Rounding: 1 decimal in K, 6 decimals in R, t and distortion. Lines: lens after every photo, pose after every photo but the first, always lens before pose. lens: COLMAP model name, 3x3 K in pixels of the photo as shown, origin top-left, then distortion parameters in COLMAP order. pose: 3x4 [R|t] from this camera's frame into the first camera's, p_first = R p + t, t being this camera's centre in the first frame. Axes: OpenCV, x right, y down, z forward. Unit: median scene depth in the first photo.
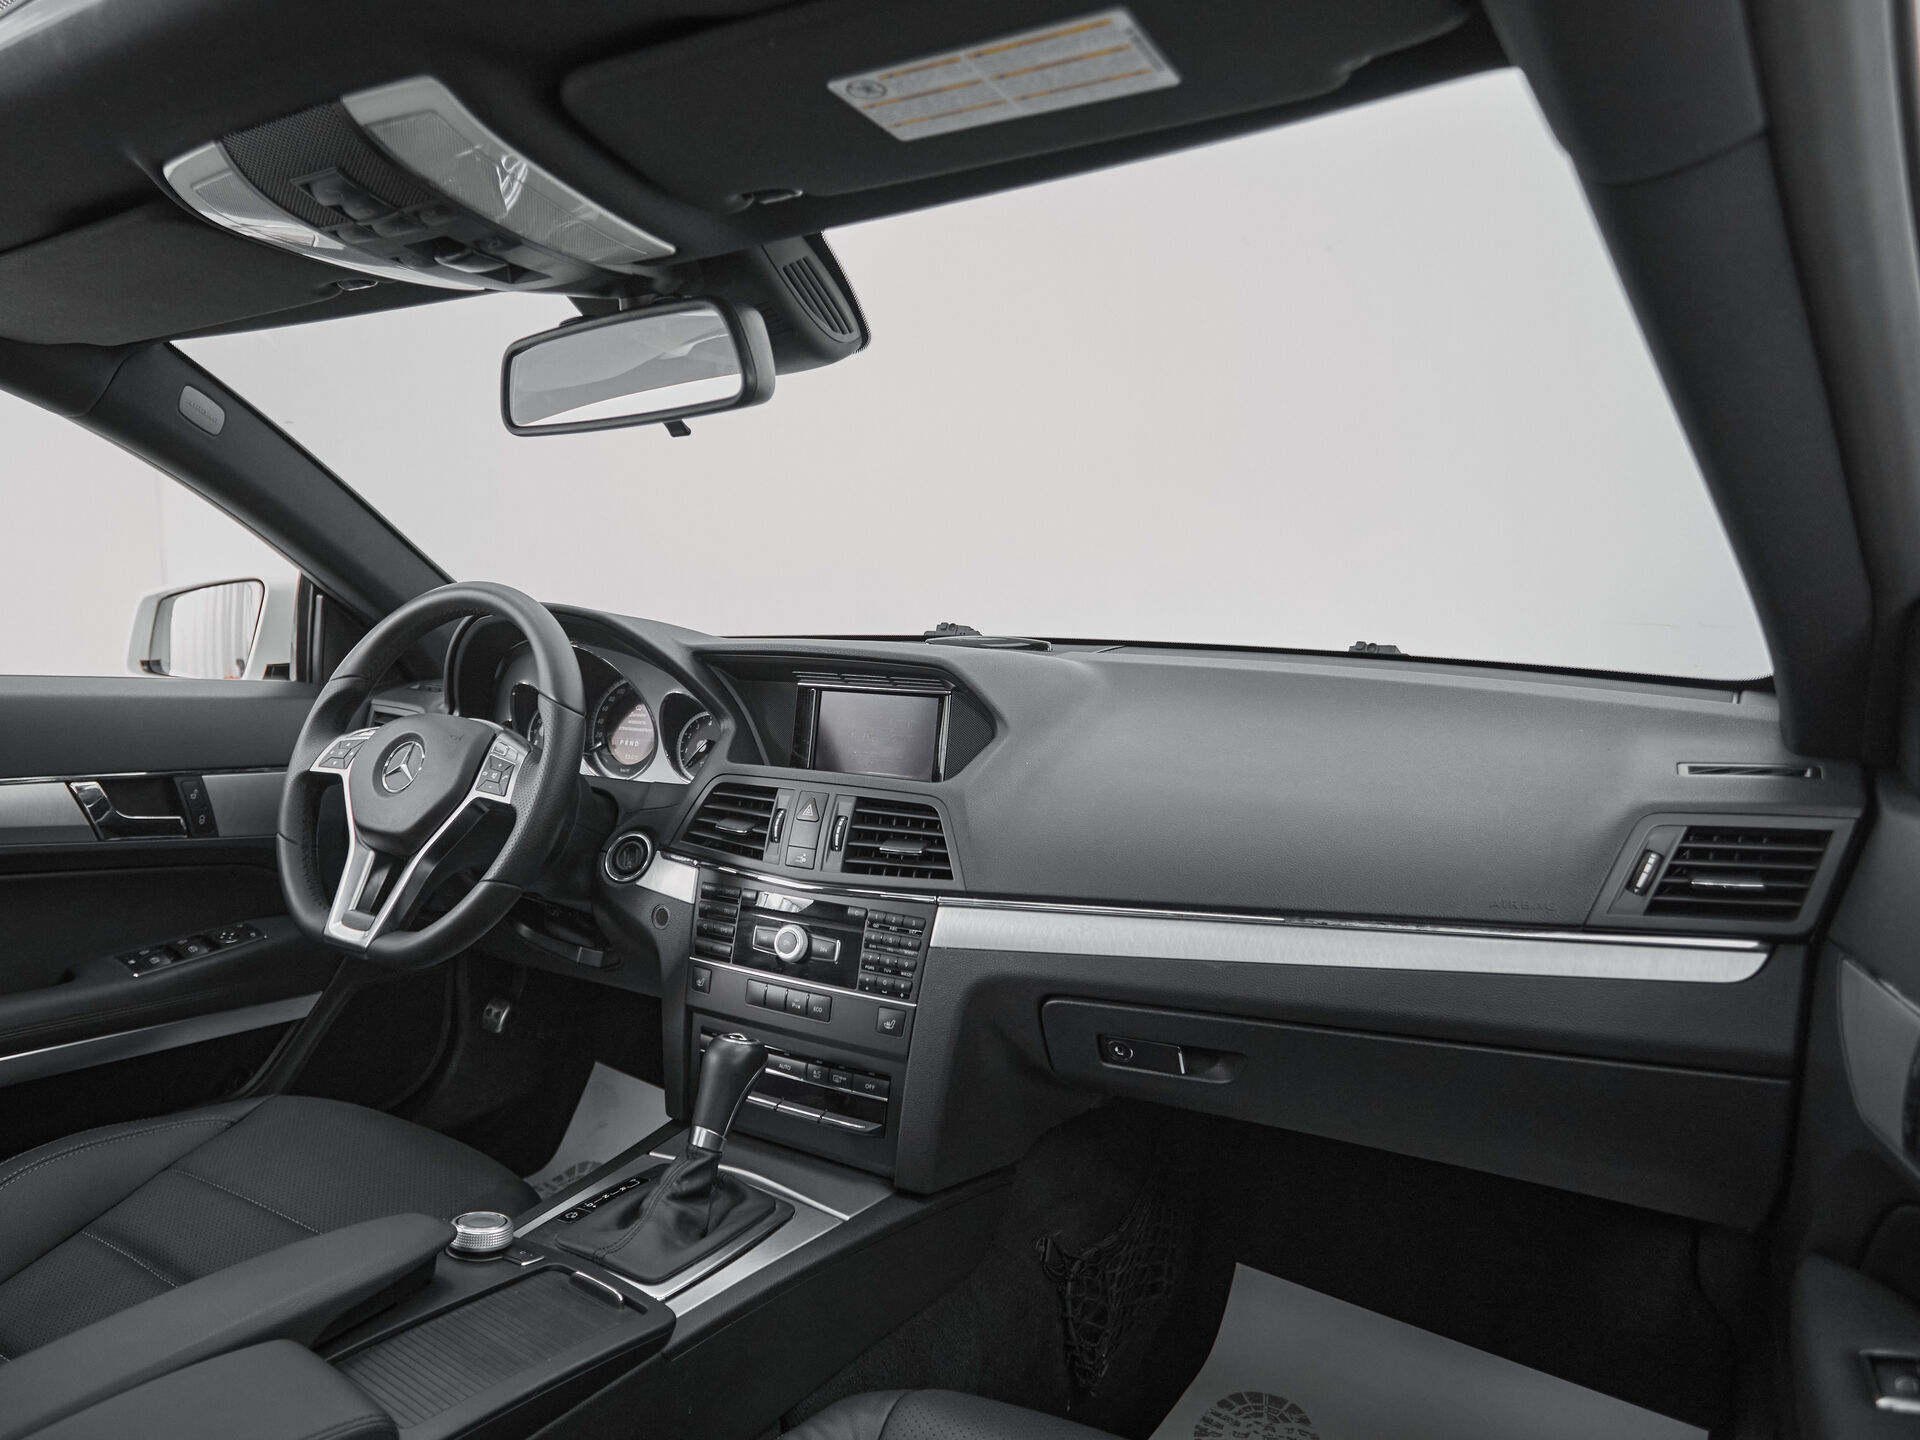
lens RADIAL K [[1008.7, 0, 839.8], [0, 1008.7, 696.0], [0, 0, 1]] dist [-0.005059, -0.000820]
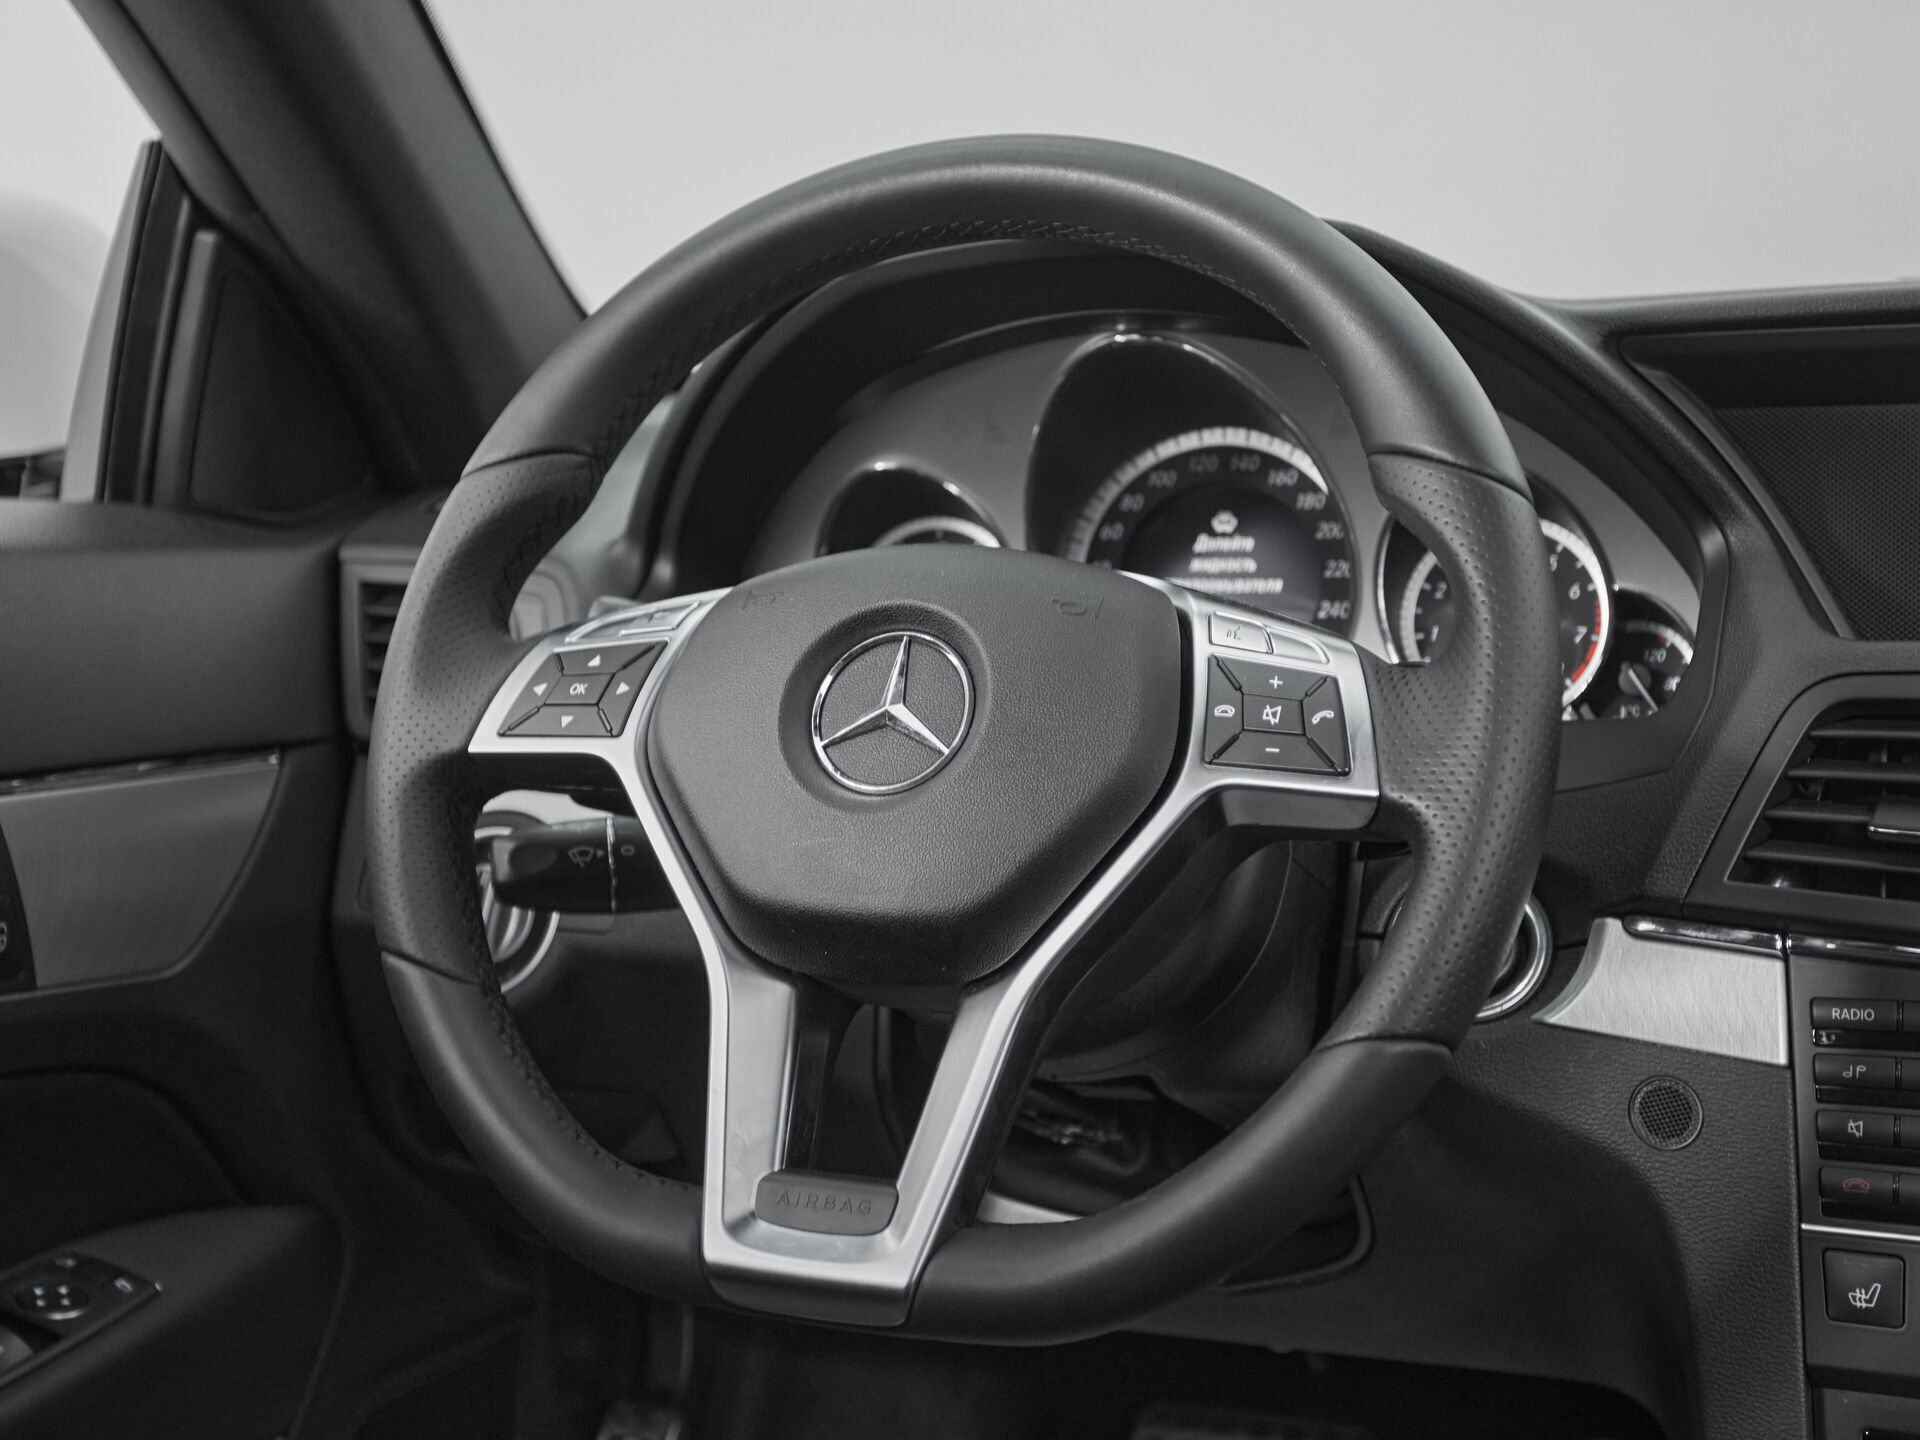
lens RADIAL K [[2509.6, 0, 1078.7], [0, 2509.6, 582.3], [0, 0, 1]] dist [0.005062, 0.056330]
pose [[0.988920, -0.054525, 0.138074, -0.482987], [0.052432, 0.998448, 0.018753, 0.017316], [-0.138882, -0.011306, 0.990244, 0.205036]]
